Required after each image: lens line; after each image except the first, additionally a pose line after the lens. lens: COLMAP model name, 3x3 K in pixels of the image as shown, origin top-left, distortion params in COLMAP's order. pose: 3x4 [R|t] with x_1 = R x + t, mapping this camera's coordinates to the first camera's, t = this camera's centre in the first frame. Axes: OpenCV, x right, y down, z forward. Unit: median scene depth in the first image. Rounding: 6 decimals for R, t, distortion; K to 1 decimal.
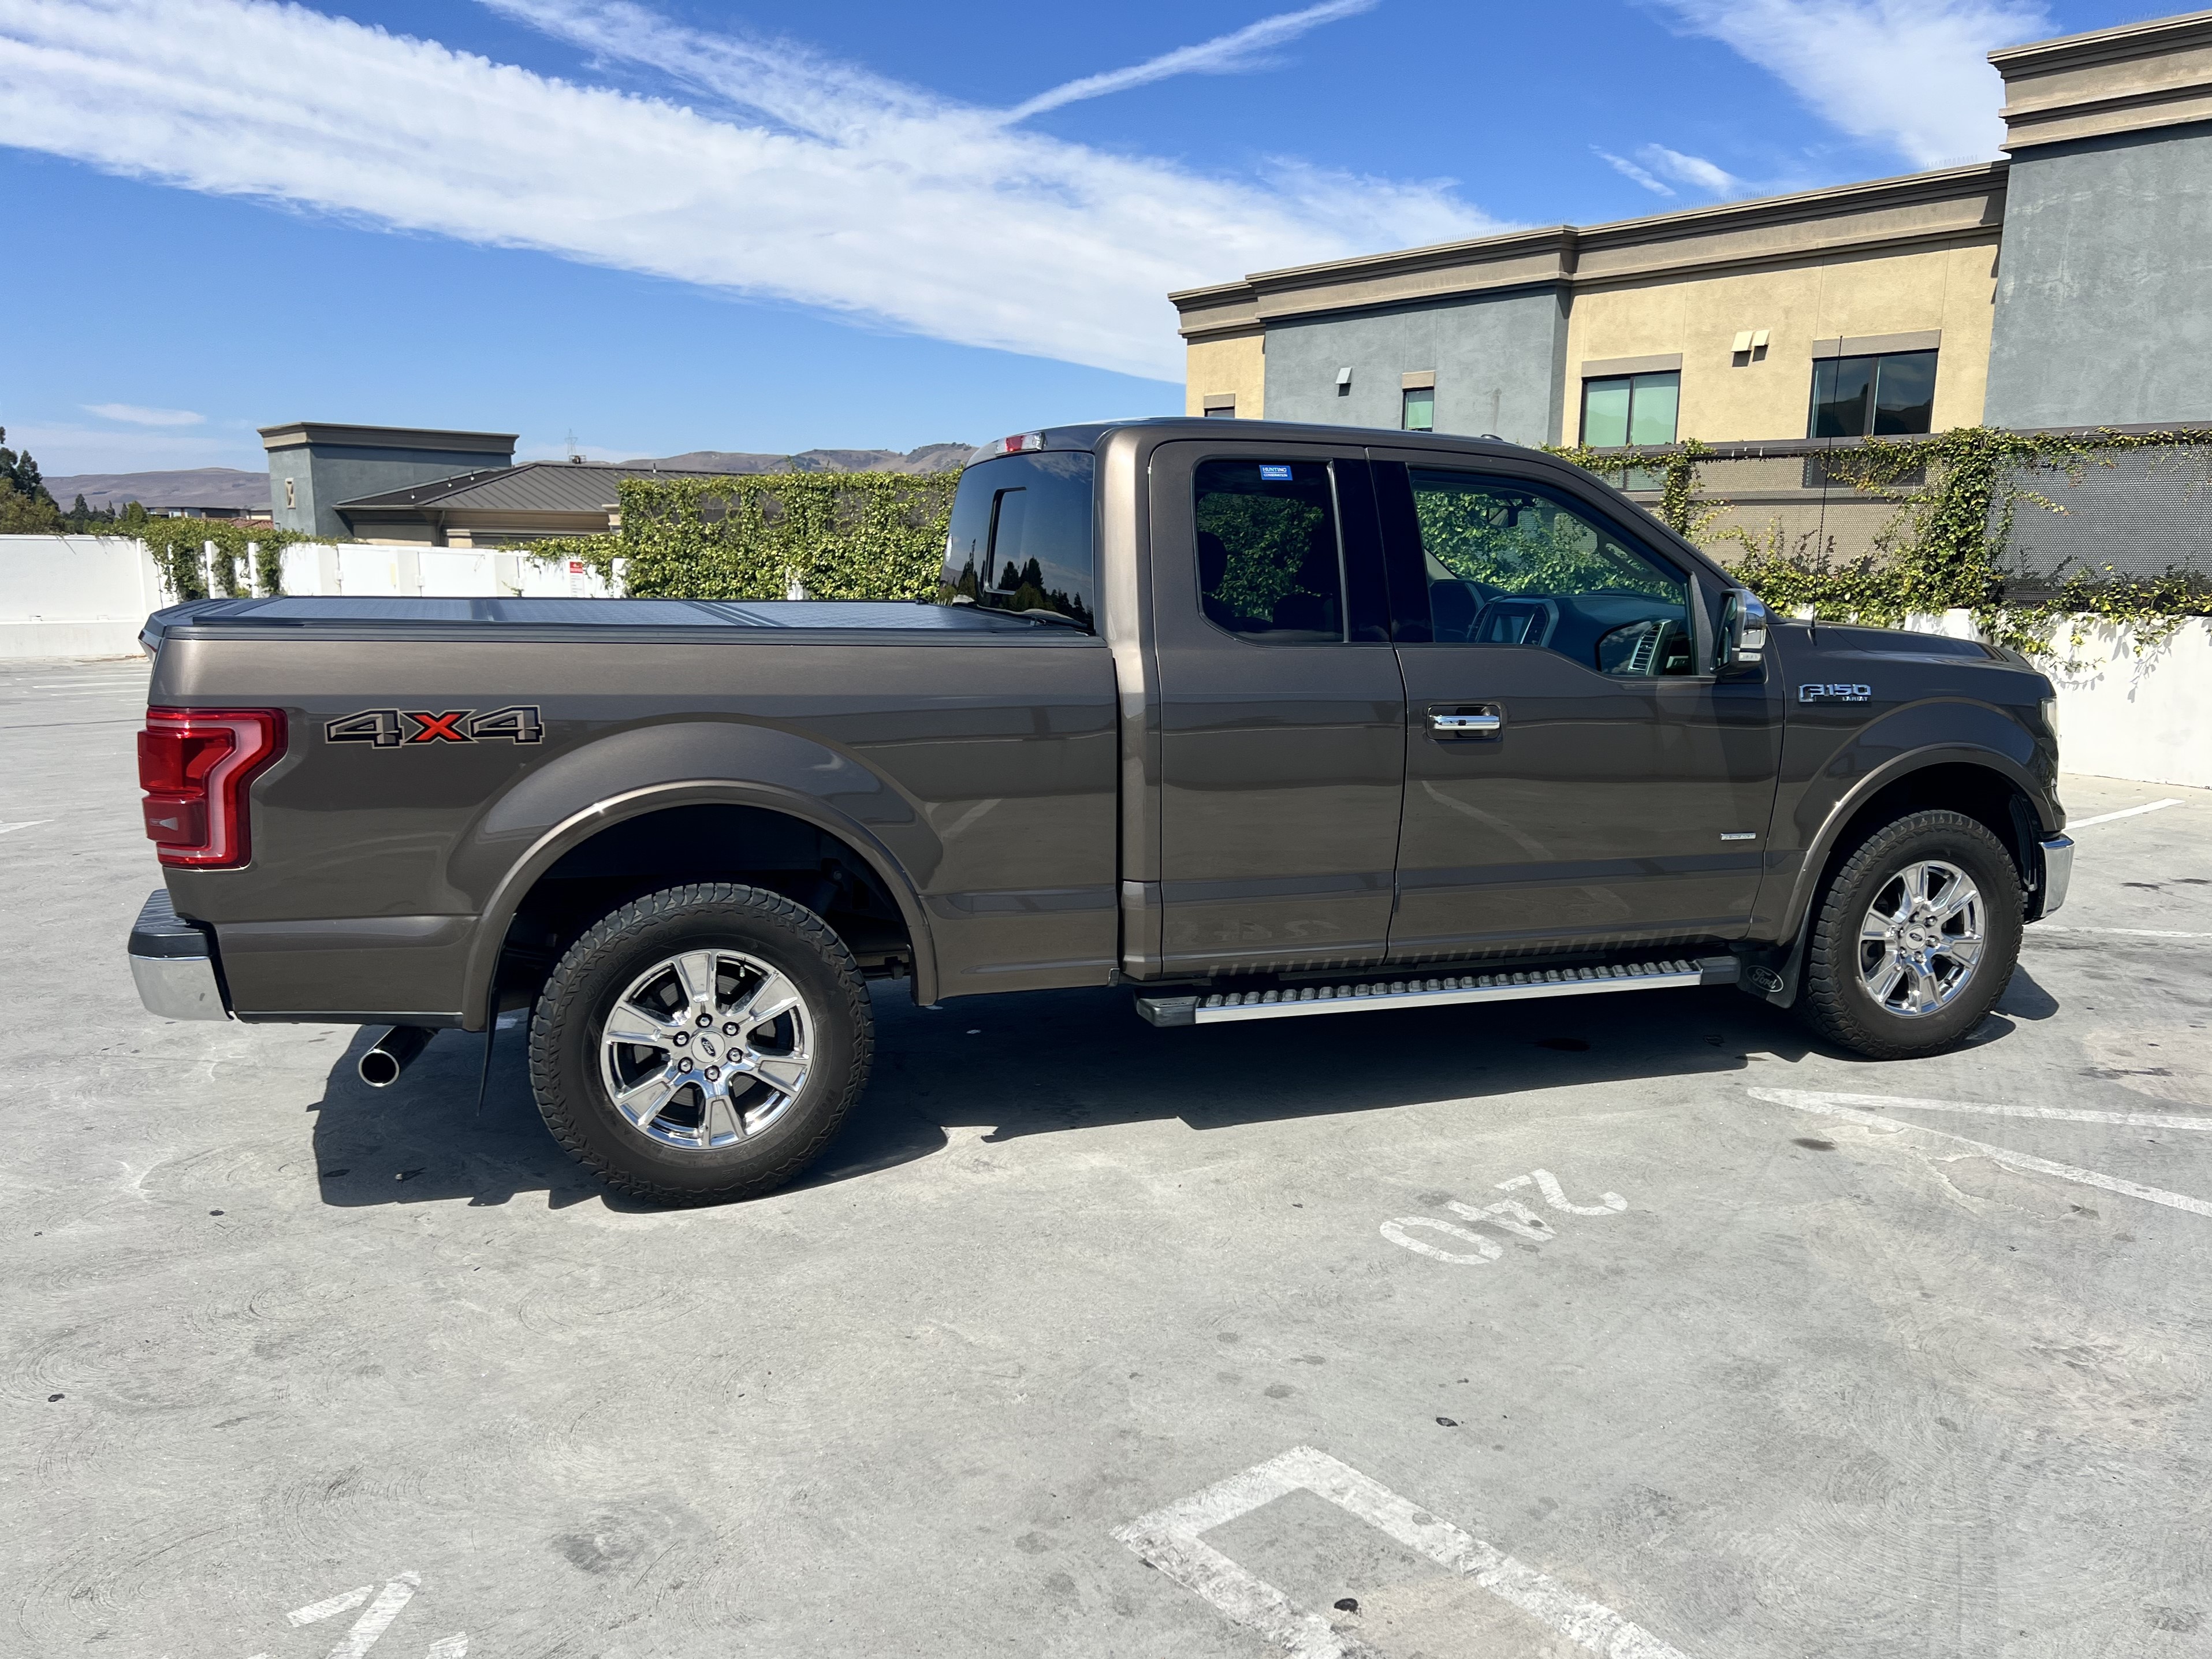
lens RADIAL K [[1678.3, 0, 1112.7], [0, 1678.3, 930.8], [0, 0, 1]] dist [0.029849, -0.043805]
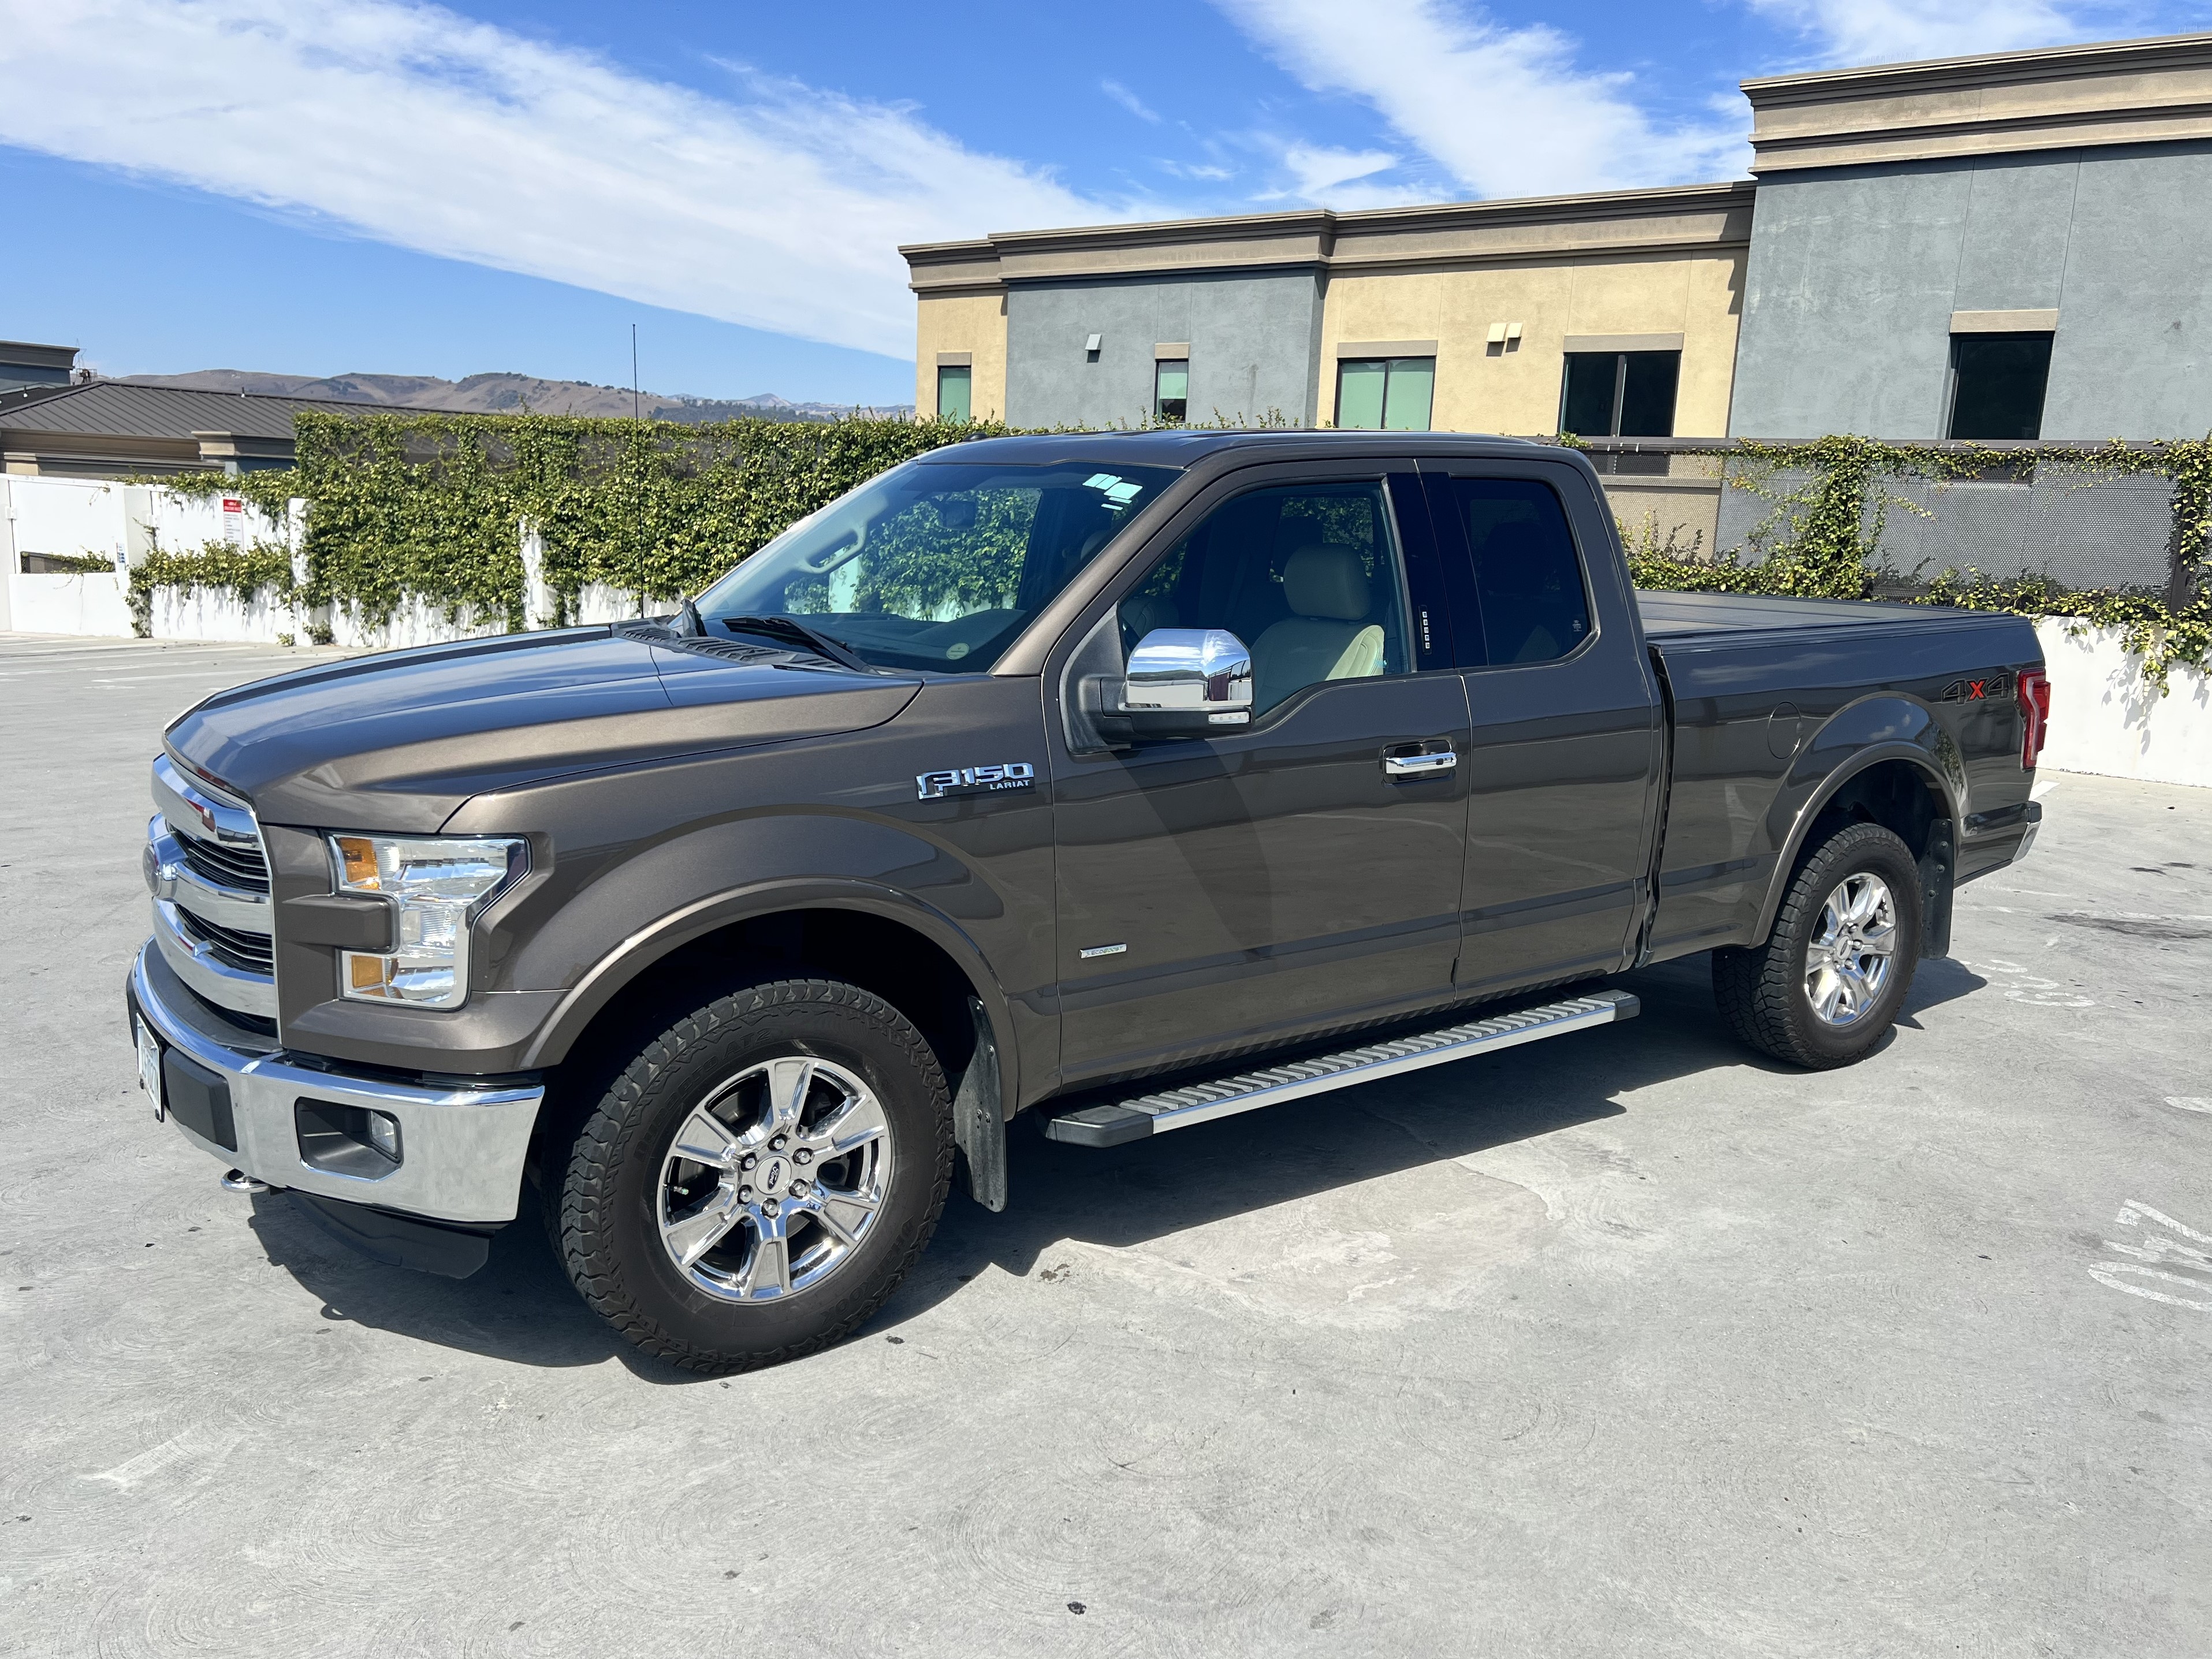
lens RADIAL K [[1685.5, 0, 1100.2], [0, 1685.5, 876.4], [0, 0, 1]] dist [0.024155, -0.035055]
pose [[0.974366, -0.016303, 0.224378, -0.111858], [0.017354, 0.999846, -0.002712, -0.011709], [-0.224299, 0.006536, 0.974498, 0.029144]]
